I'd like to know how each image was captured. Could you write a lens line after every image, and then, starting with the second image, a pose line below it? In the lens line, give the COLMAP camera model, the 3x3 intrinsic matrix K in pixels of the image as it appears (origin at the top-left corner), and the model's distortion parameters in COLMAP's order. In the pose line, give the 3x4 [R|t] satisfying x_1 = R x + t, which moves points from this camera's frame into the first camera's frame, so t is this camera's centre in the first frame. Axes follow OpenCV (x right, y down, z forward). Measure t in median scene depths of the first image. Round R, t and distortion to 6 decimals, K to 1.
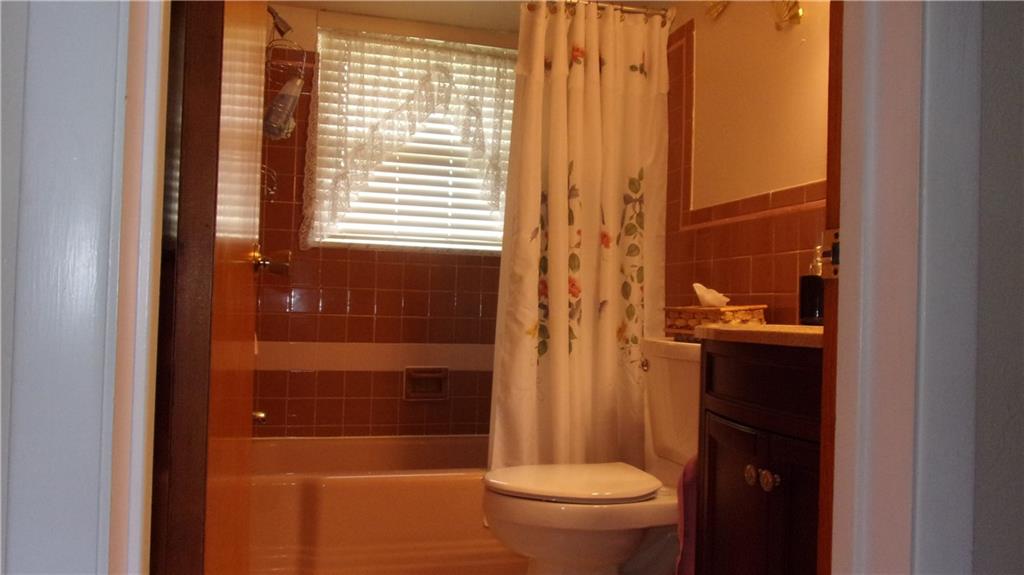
lens RADIAL K [[766.1, 0, 512.0], [0, 766.1, 287.5], [0, 0, 1]] dist [-0.007376, -0.003698]
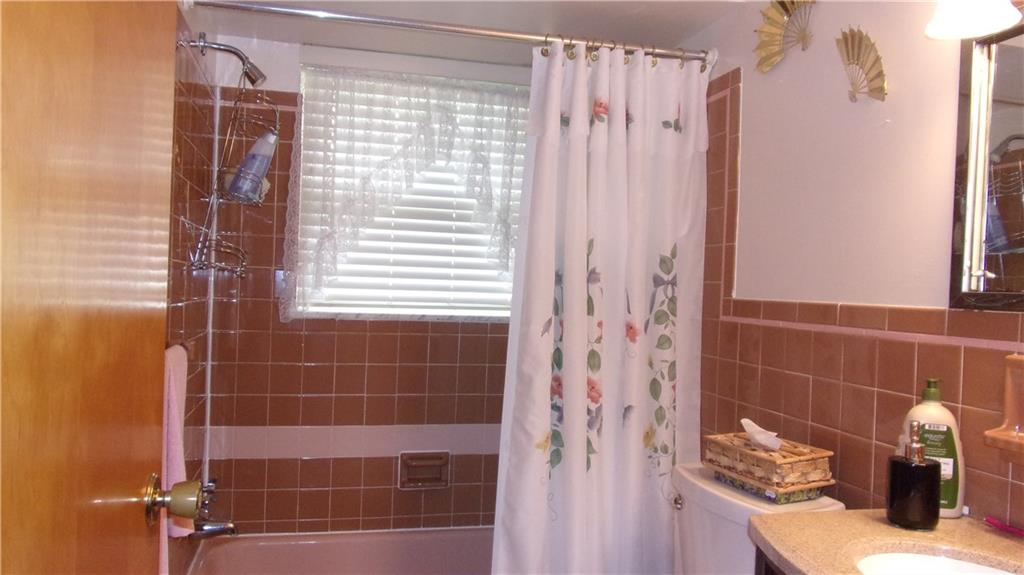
lens RADIAL K [[774.3, 0, 512.0], [0, 774.3, 287.5], [0, 0, 1]] dist [-0.006283, -0.003672]
pose [[0.999662, 0.007091, -0.025014, 0.011147], [-0.006485, 0.999685, 0.024239, -0.123508], [0.025178, -0.024068, 0.999393, 0.138476]]
